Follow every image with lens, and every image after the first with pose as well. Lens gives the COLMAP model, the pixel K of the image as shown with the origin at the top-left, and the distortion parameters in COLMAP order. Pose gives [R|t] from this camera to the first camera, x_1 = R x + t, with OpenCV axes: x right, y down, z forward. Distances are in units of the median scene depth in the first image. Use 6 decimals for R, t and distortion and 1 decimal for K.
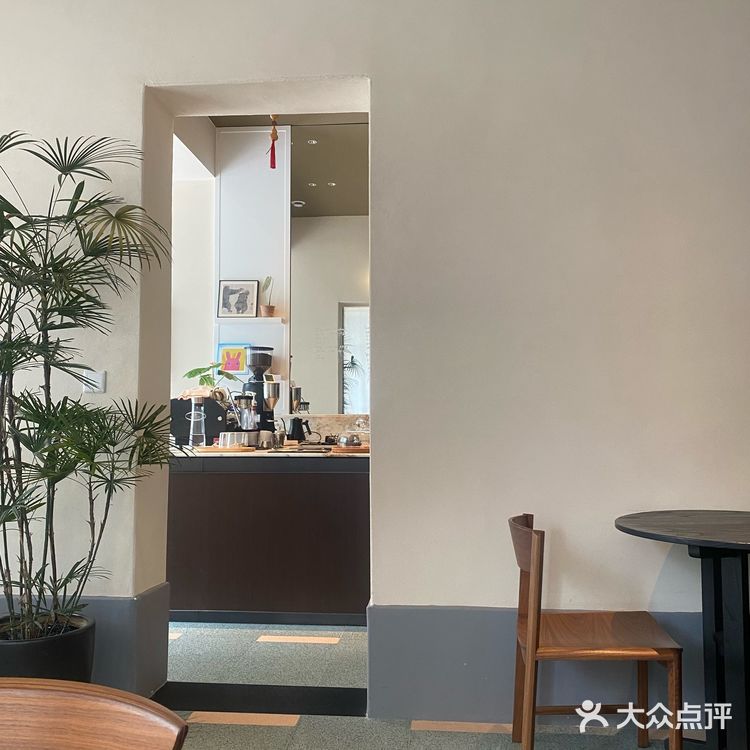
lens RADIAL K [[749.3, 0, 375.0], [0, 749.3, 375.0], [0, 0, 1]] dist [0.100270, -0.218153]
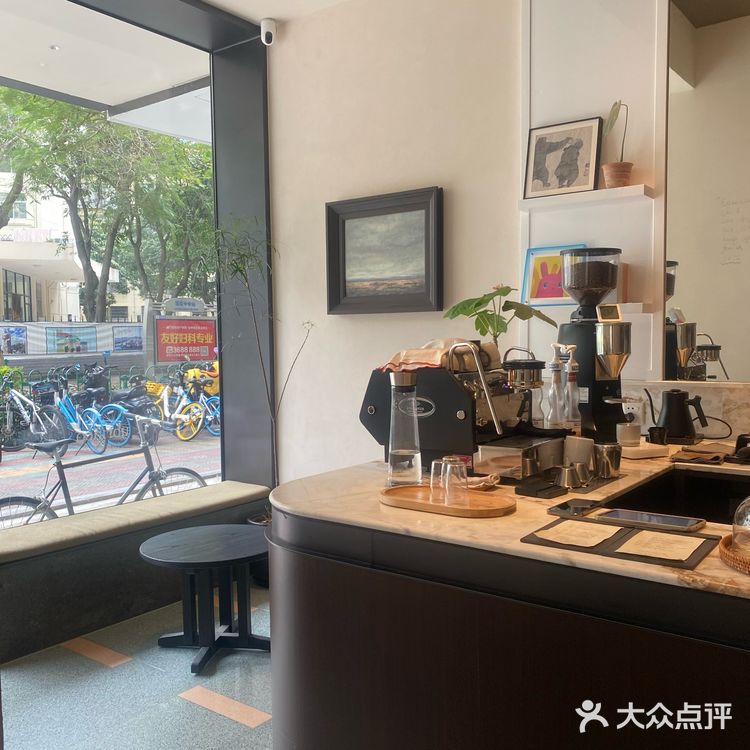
lens RADIAL K [[749.3, 0, 375.0], [0, 749.3, 375.0], [0, 0, 1]] dist [0.100270, -0.218153]
pose [[0.842109, 0.020275, -0.538926, -0.004833], [0.044986, 0.993170, 0.107657, -0.017424], [0.537428, -0.114903, 0.835445, 0.583743]]
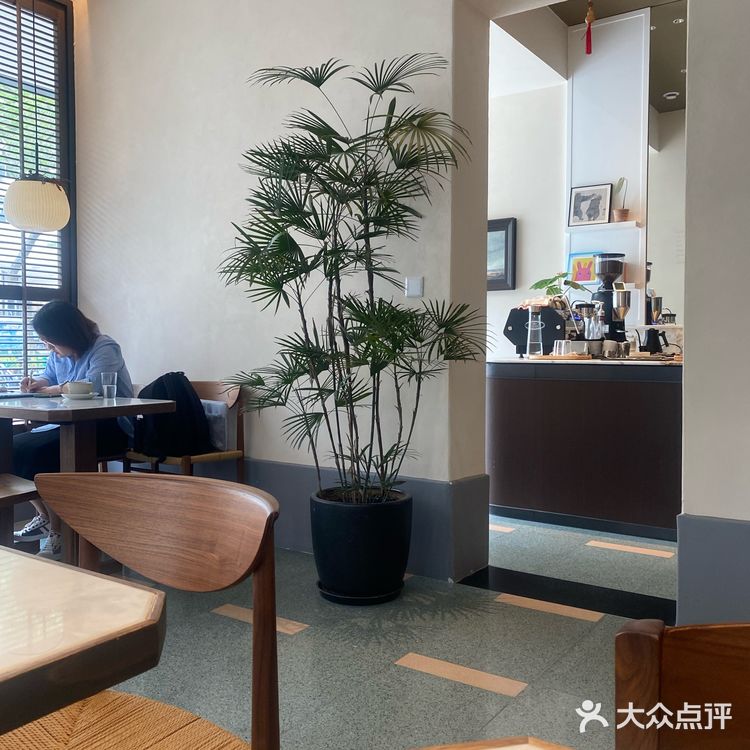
lens RADIAL K [[760.8, 0, 375.0], [0, 760.8, 375.0], [0, 0, 1]] dist [0.039581, -0.006485]
pose [[0.867965, 0.015717, -0.496377, 0.082653], [0.031896, 0.995671, 0.087300, 0.024805], [0.495601, -0.091606, 0.863706, 0.007002]]
